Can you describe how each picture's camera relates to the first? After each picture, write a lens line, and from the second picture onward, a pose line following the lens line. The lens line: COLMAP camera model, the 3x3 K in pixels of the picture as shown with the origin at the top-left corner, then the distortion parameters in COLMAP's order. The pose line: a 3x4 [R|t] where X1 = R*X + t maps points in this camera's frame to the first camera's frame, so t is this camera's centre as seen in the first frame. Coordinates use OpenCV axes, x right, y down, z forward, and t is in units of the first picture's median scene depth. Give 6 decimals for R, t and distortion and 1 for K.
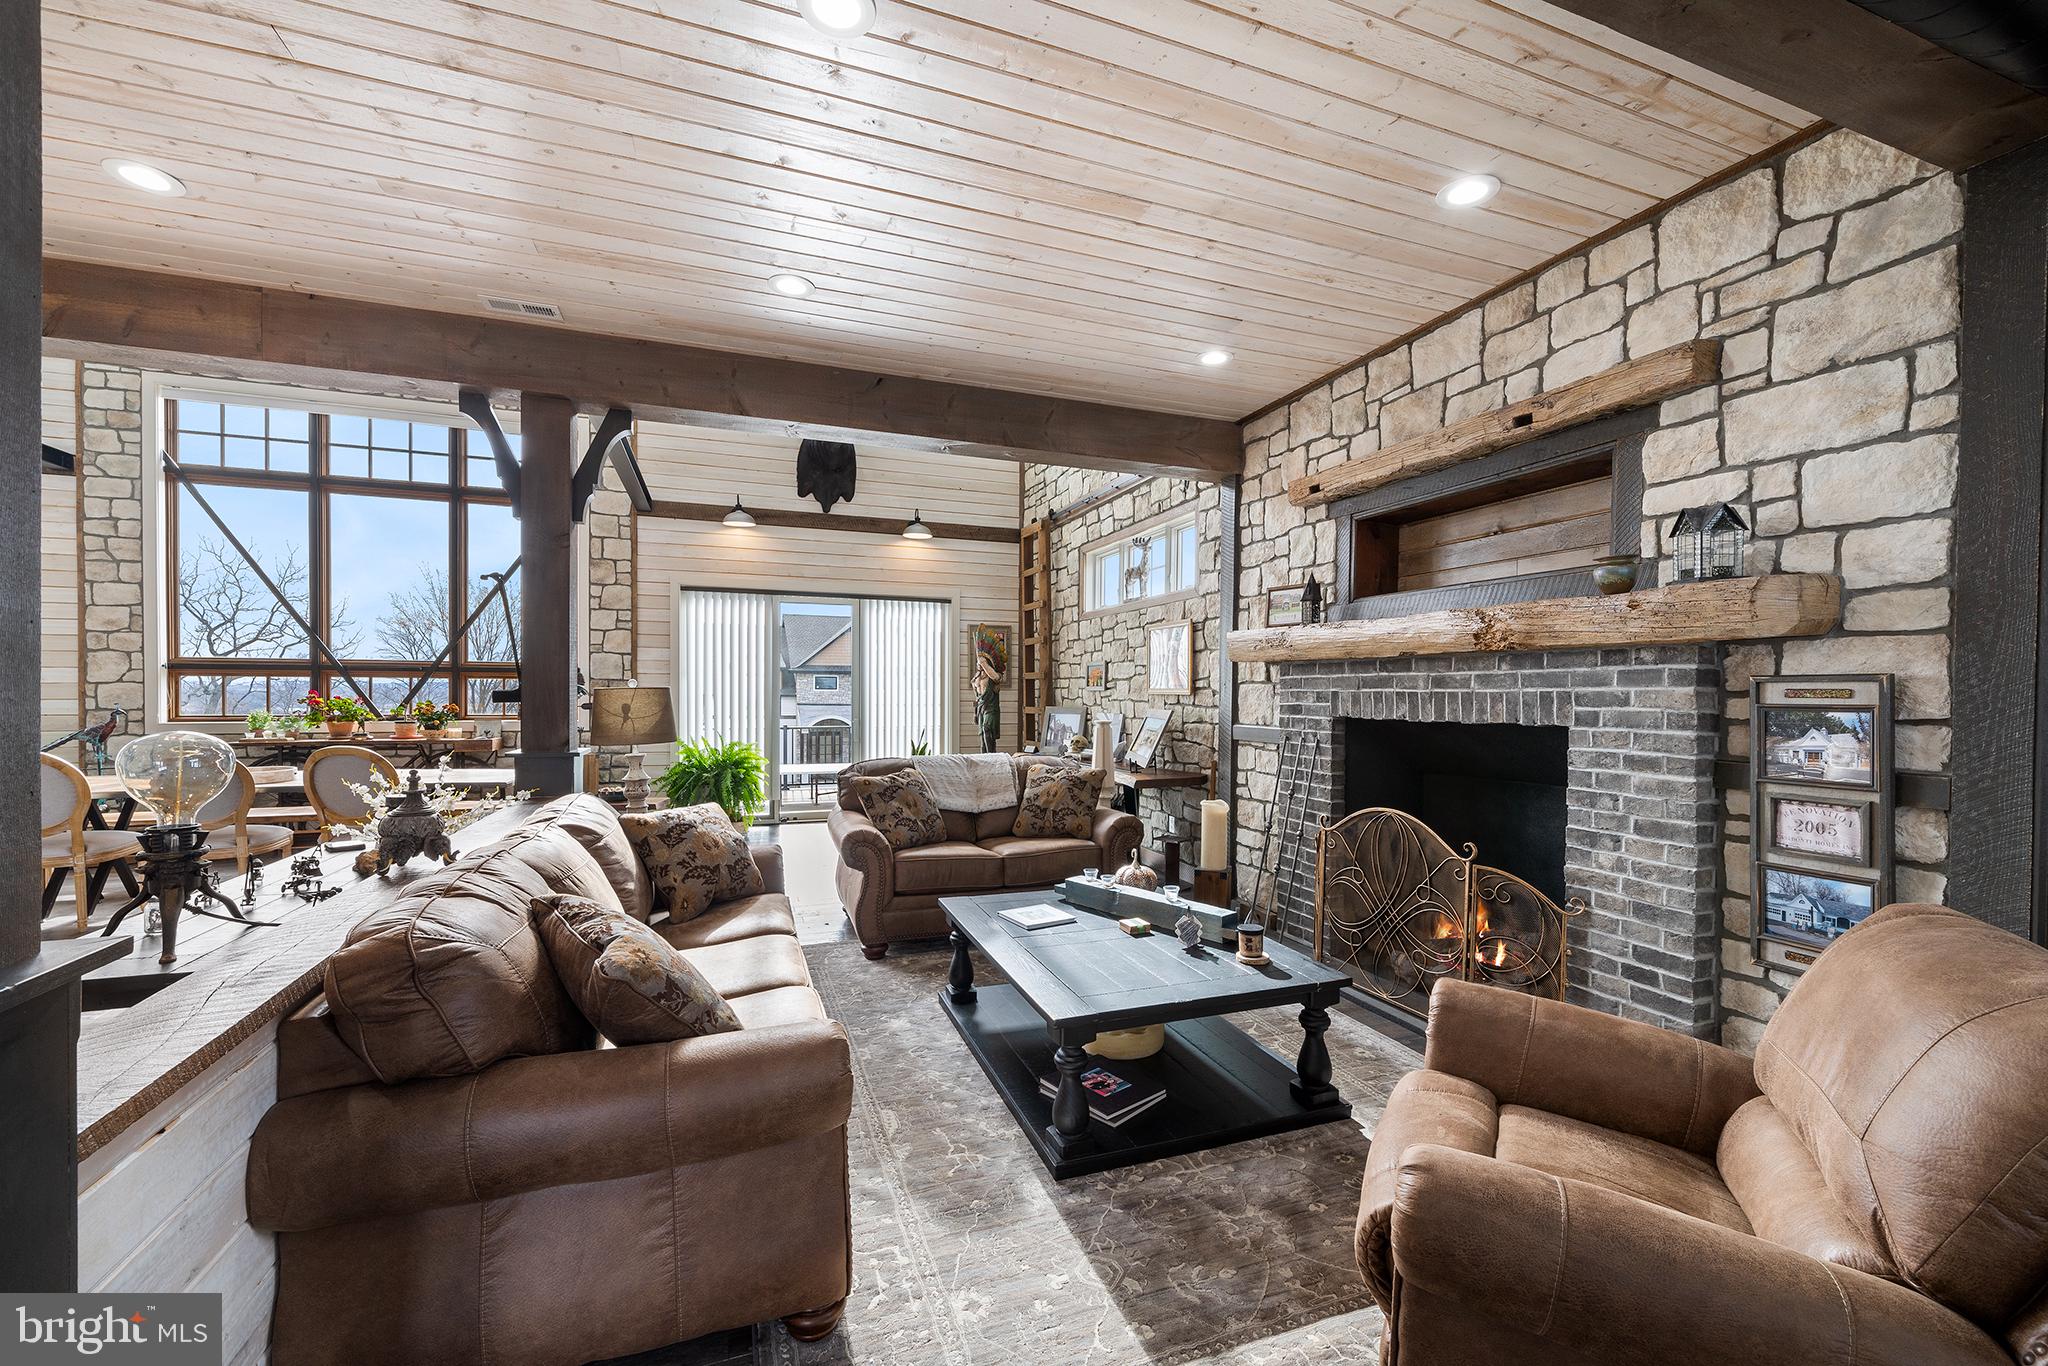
lens RADIAL K [[823.3, 0, 1020.2], [0, 823.3, 702.0], [0, 0, 1]] dist [-0.001526, -0.000341]
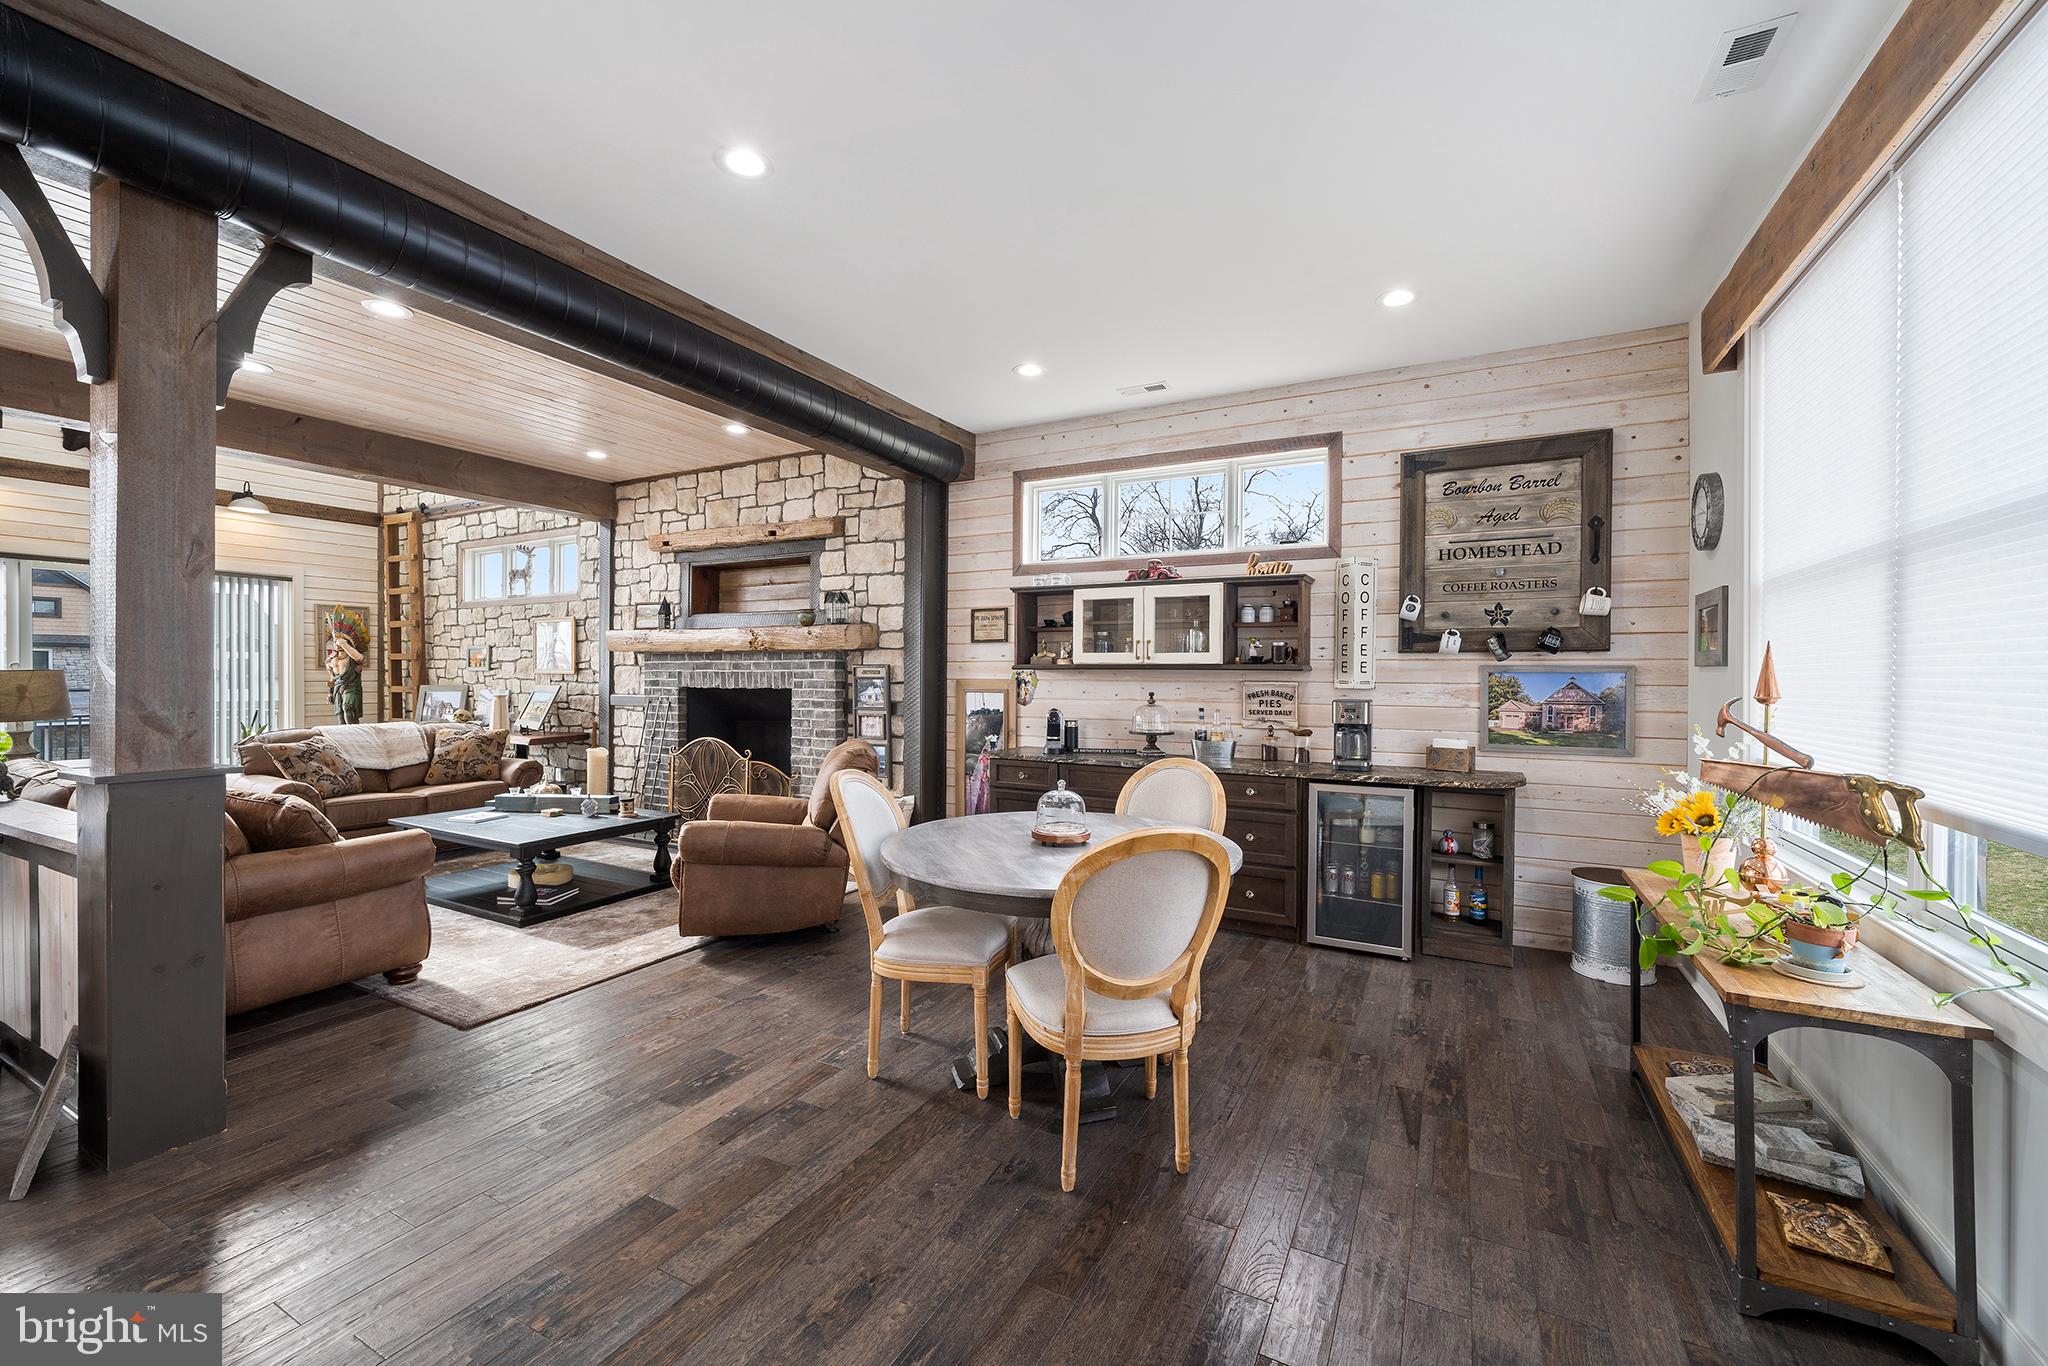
lens RADIAL K [[818.4, 0, 1029.2], [0, 818.4, 679.4], [0, 0, 1]] dist [-0.001644, -0.000218]
pose [[0.739397, -0.008229, 0.673219, -0.185118], [0.009440, 0.999954, 0.001855, 0.006154], [-0.673203, 0.004984, 0.739441, -0.624970]]
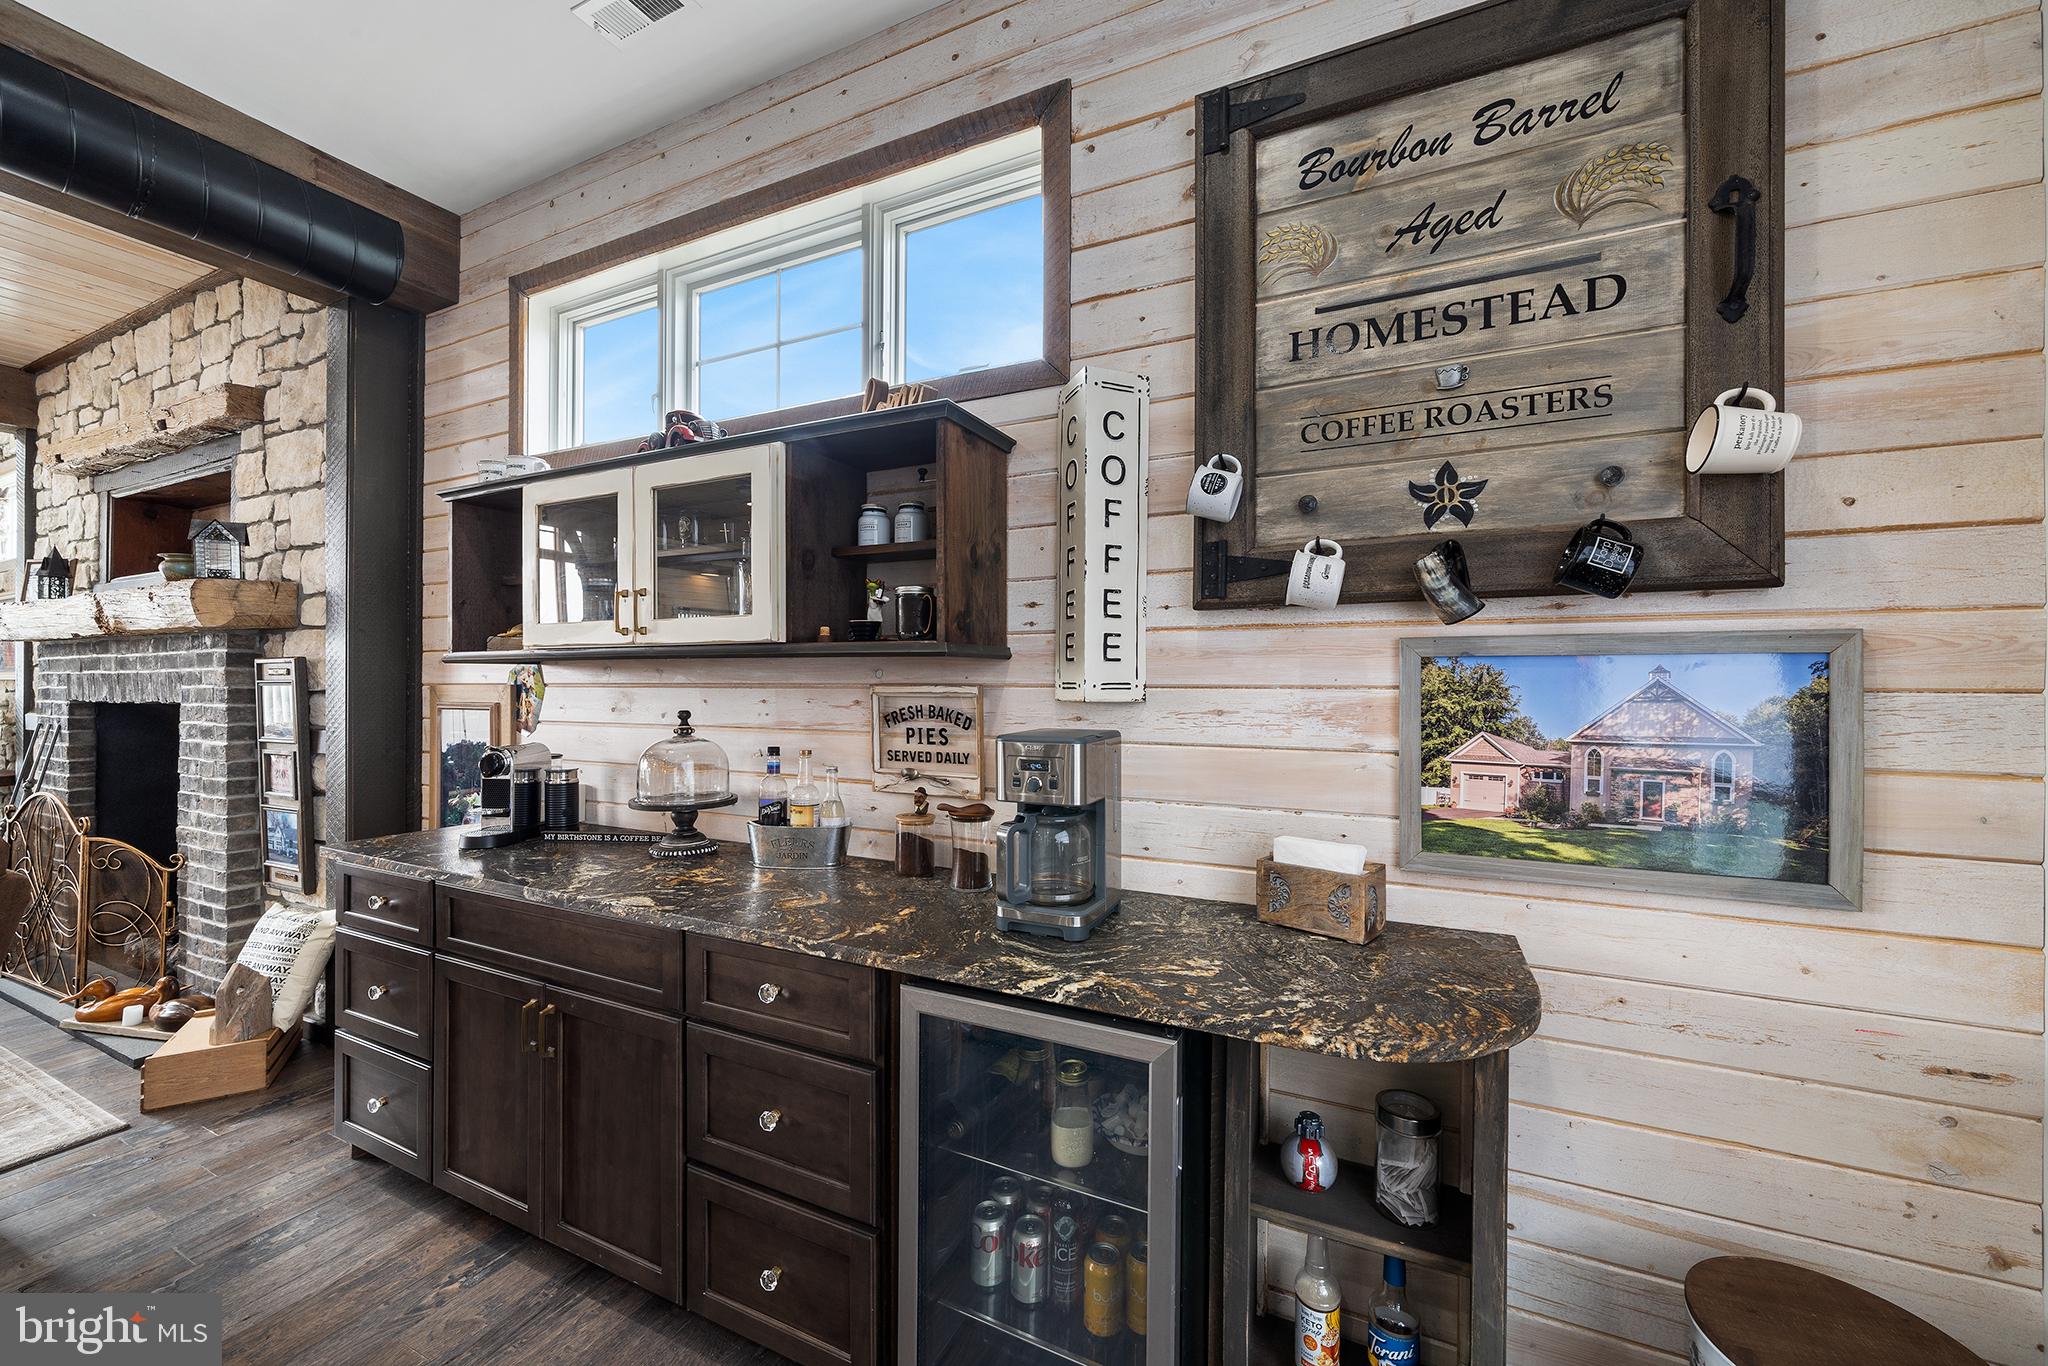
lens RADIAL K [[789.3, 0, 1024.0], [0, 789.3, 683.0], [0, 0, 1]] dist [-0.005218, 0.000022]
pose [[0.716949, -0.009423, 0.697062, 0.515021], [0.014393, 0.999896, -0.001287, 0.014210], [-0.696977, 0.010956, 0.717010, -0.397399]]
